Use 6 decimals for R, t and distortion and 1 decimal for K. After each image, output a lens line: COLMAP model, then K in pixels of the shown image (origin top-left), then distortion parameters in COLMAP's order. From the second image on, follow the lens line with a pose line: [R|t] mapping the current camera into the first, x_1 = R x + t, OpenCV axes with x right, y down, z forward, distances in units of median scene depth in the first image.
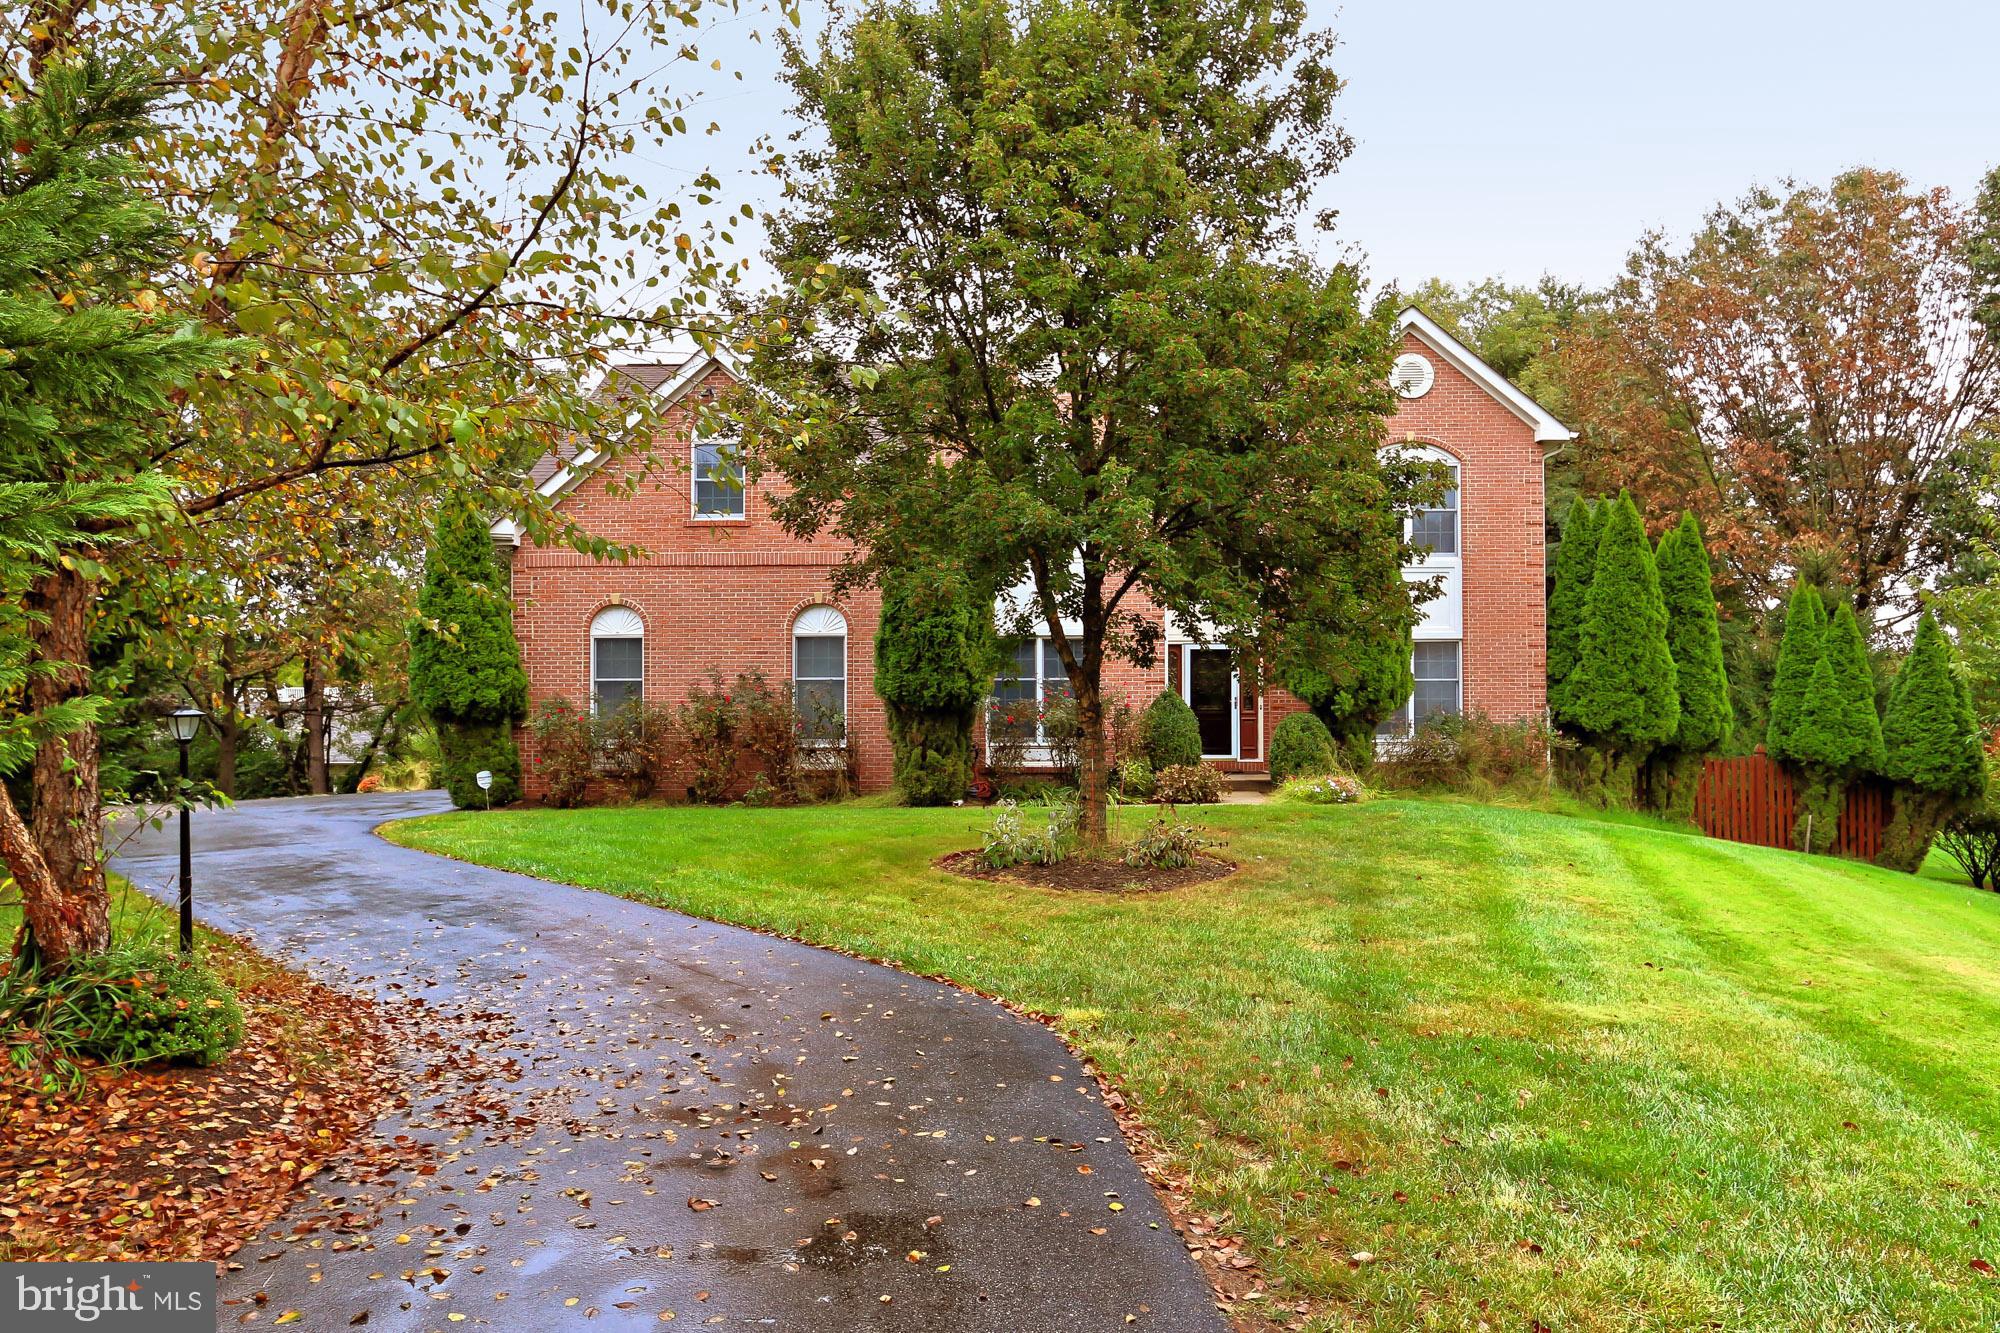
lens RADIAL K [[1375.0, 0, 1001.3], [0, 1375.0, 667.9], [0, 0, 1]] dist [0.007187, 0.000472]
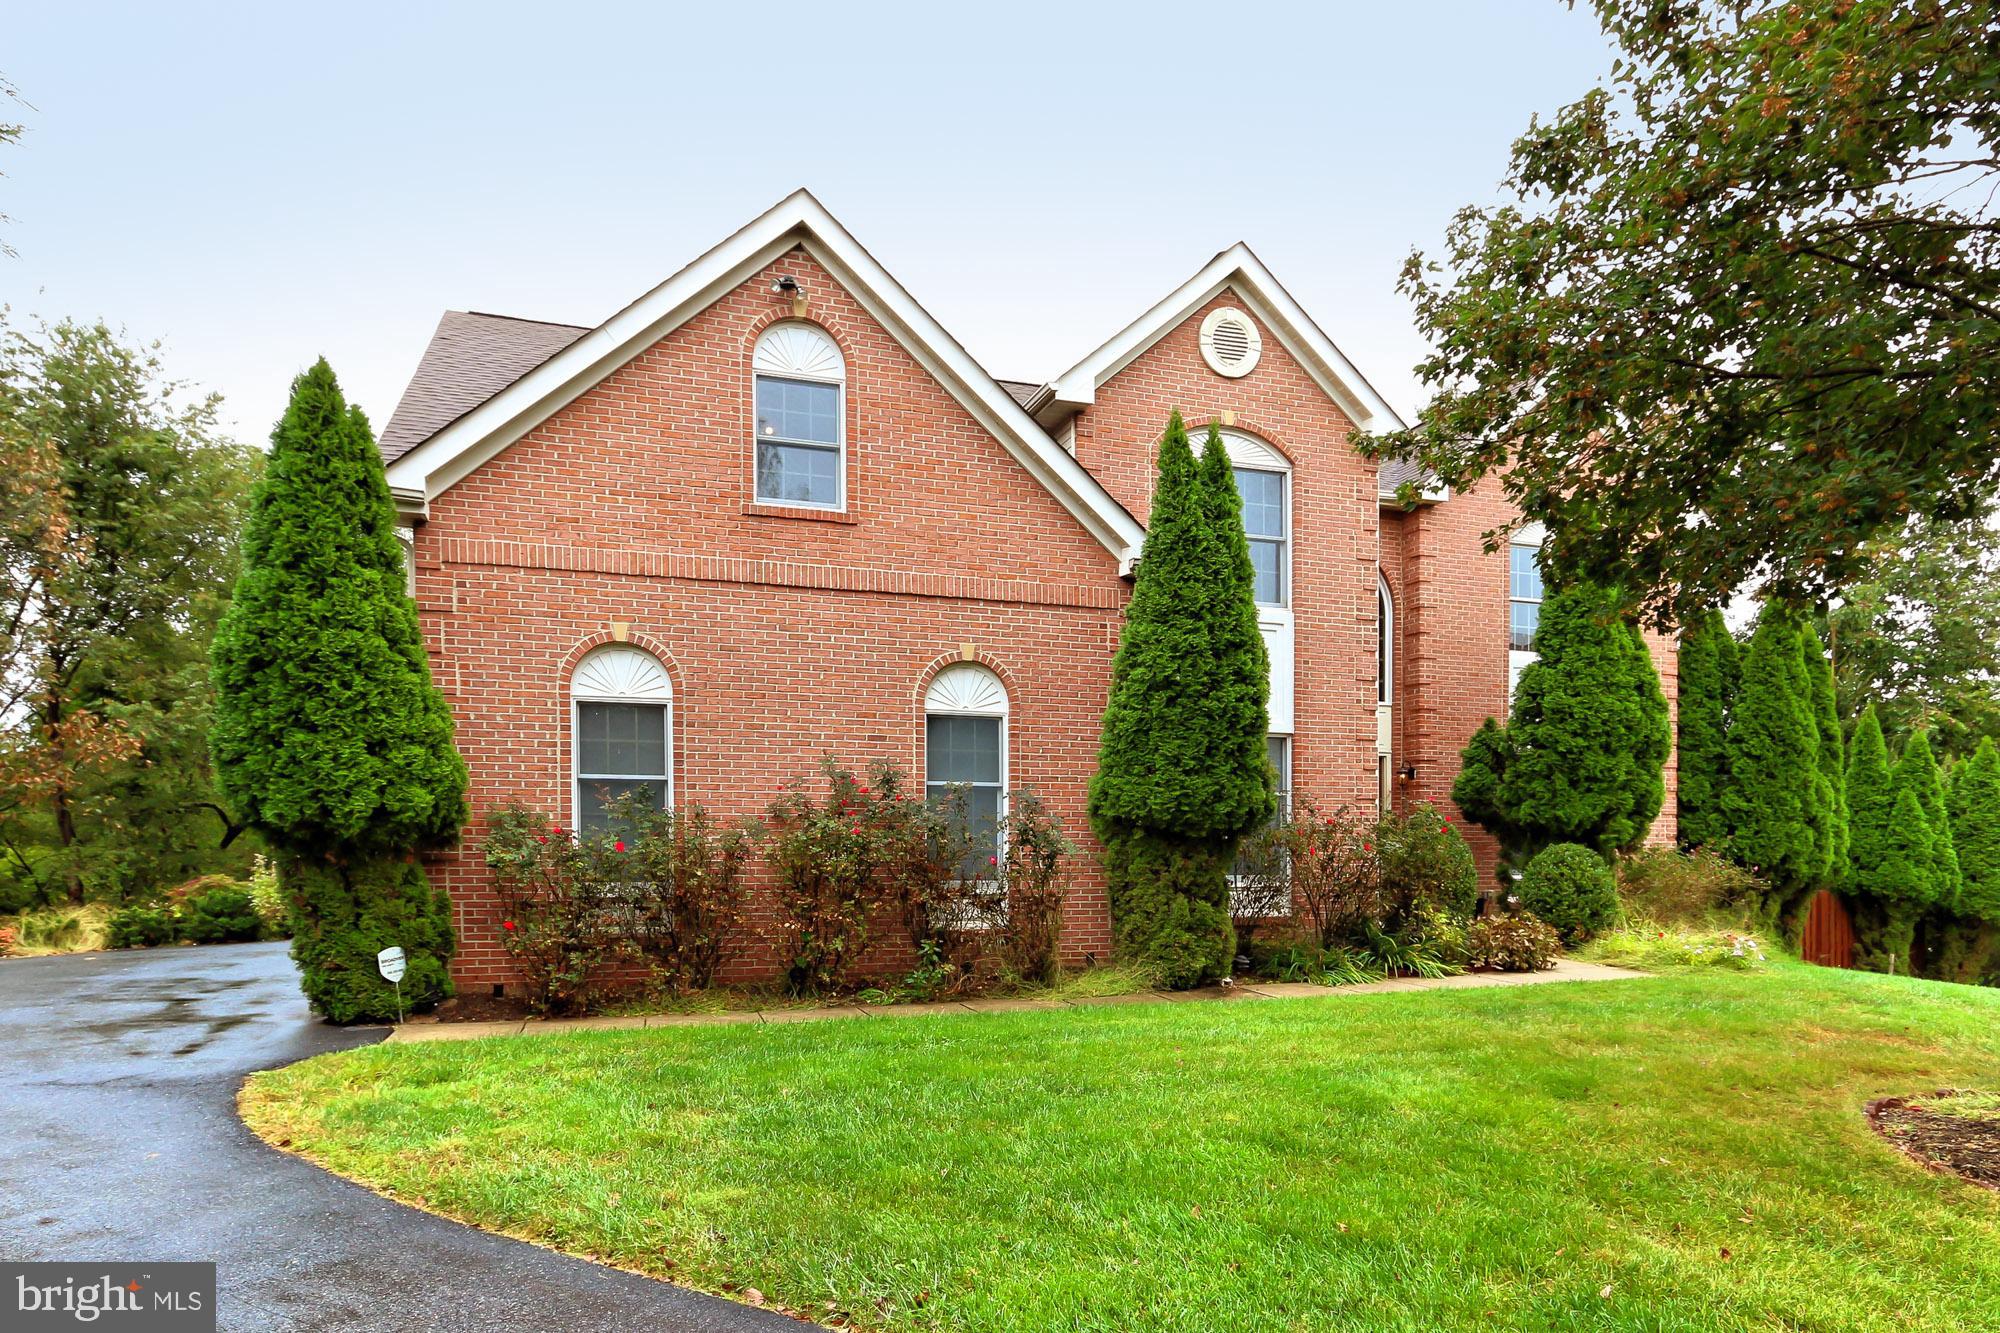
lens RADIAL K [[1156.6, 0, 983.7], [0, 1156.6, 854.9], [0, 0, 1]] dist [-0.000267, 0.000205]
pose [[0.944349, 0.003679, 0.328925, -0.297582], [-0.019309, 0.998833, 0.044264, 0.016849], [-0.328378, -0.048152, 0.943318, 0.507135]]
